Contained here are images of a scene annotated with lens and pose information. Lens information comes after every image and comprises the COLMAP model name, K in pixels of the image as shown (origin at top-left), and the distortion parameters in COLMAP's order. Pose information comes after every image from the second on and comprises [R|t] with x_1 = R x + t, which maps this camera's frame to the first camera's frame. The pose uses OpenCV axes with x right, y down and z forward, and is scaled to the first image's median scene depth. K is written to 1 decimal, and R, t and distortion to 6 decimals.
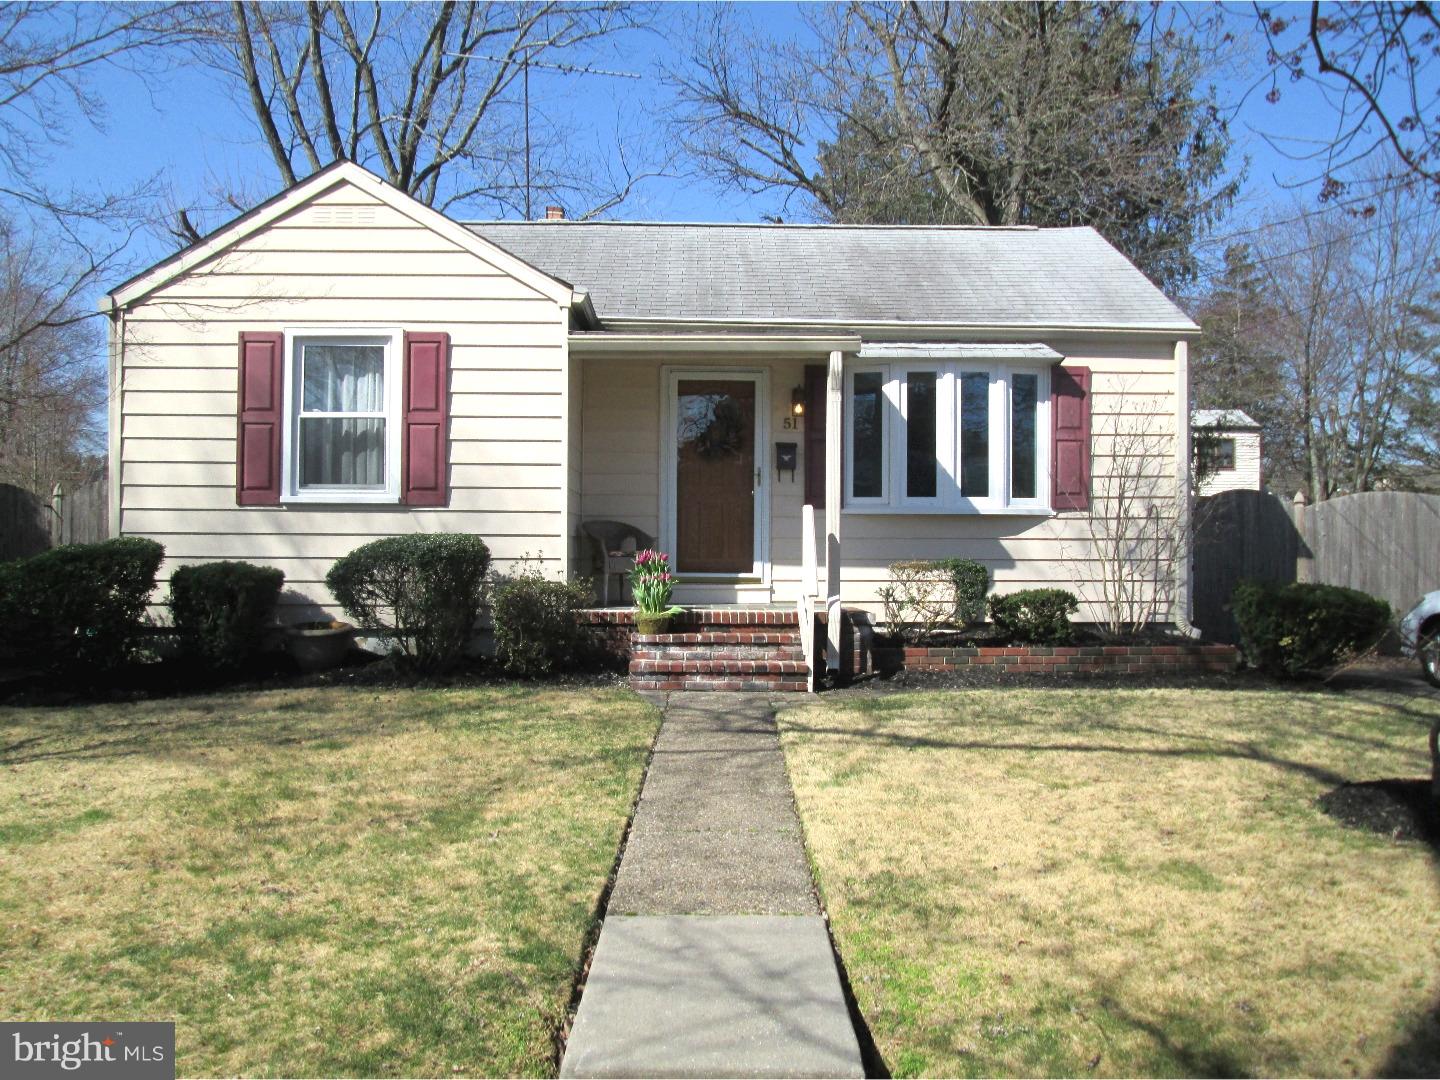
lens RADIAL K [[1199.6, 0, 720.0], [0, 1199.6, 540.0], [0, 0, 1]] dist [-0.042422, 0.016176]
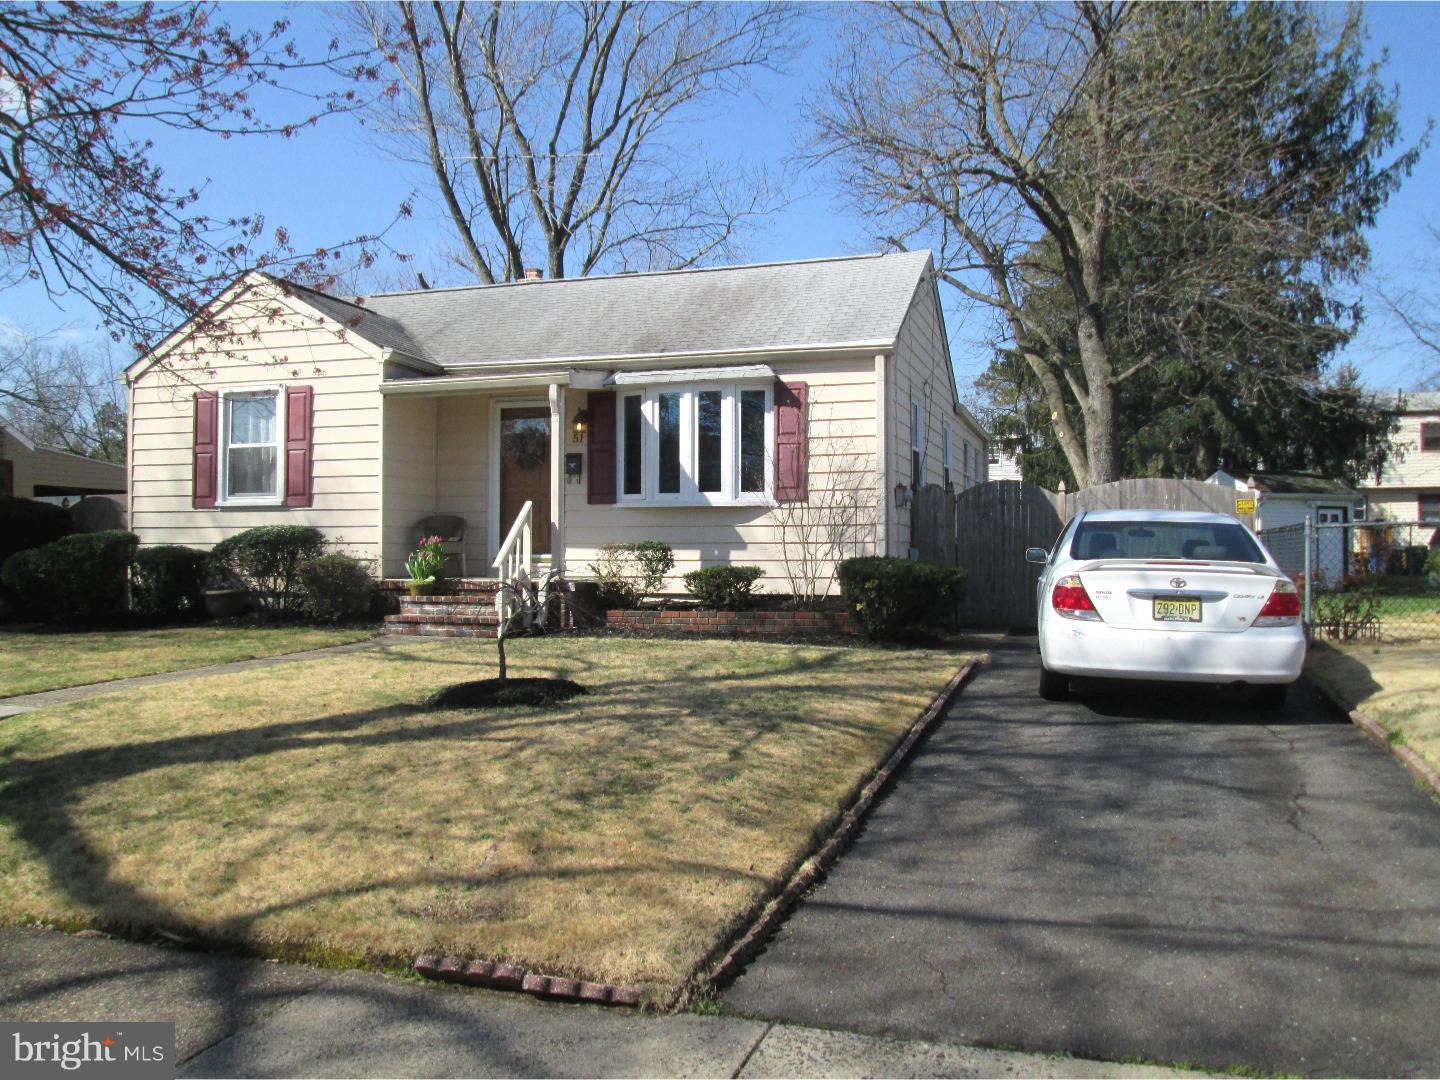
lens RADIAL K [[1199.6, 0, 720.0], [0, 1199.6, 540.0], [0, 0, 1]] dist [-0.042422, 0.016176]
pose [[0.940958, -0.007830, -0.338433, 0.715250], [0.005784, 0.999958, -0.007055, 0.024674], [0.338474, 0.004681, 0.940964, -0.179196]]
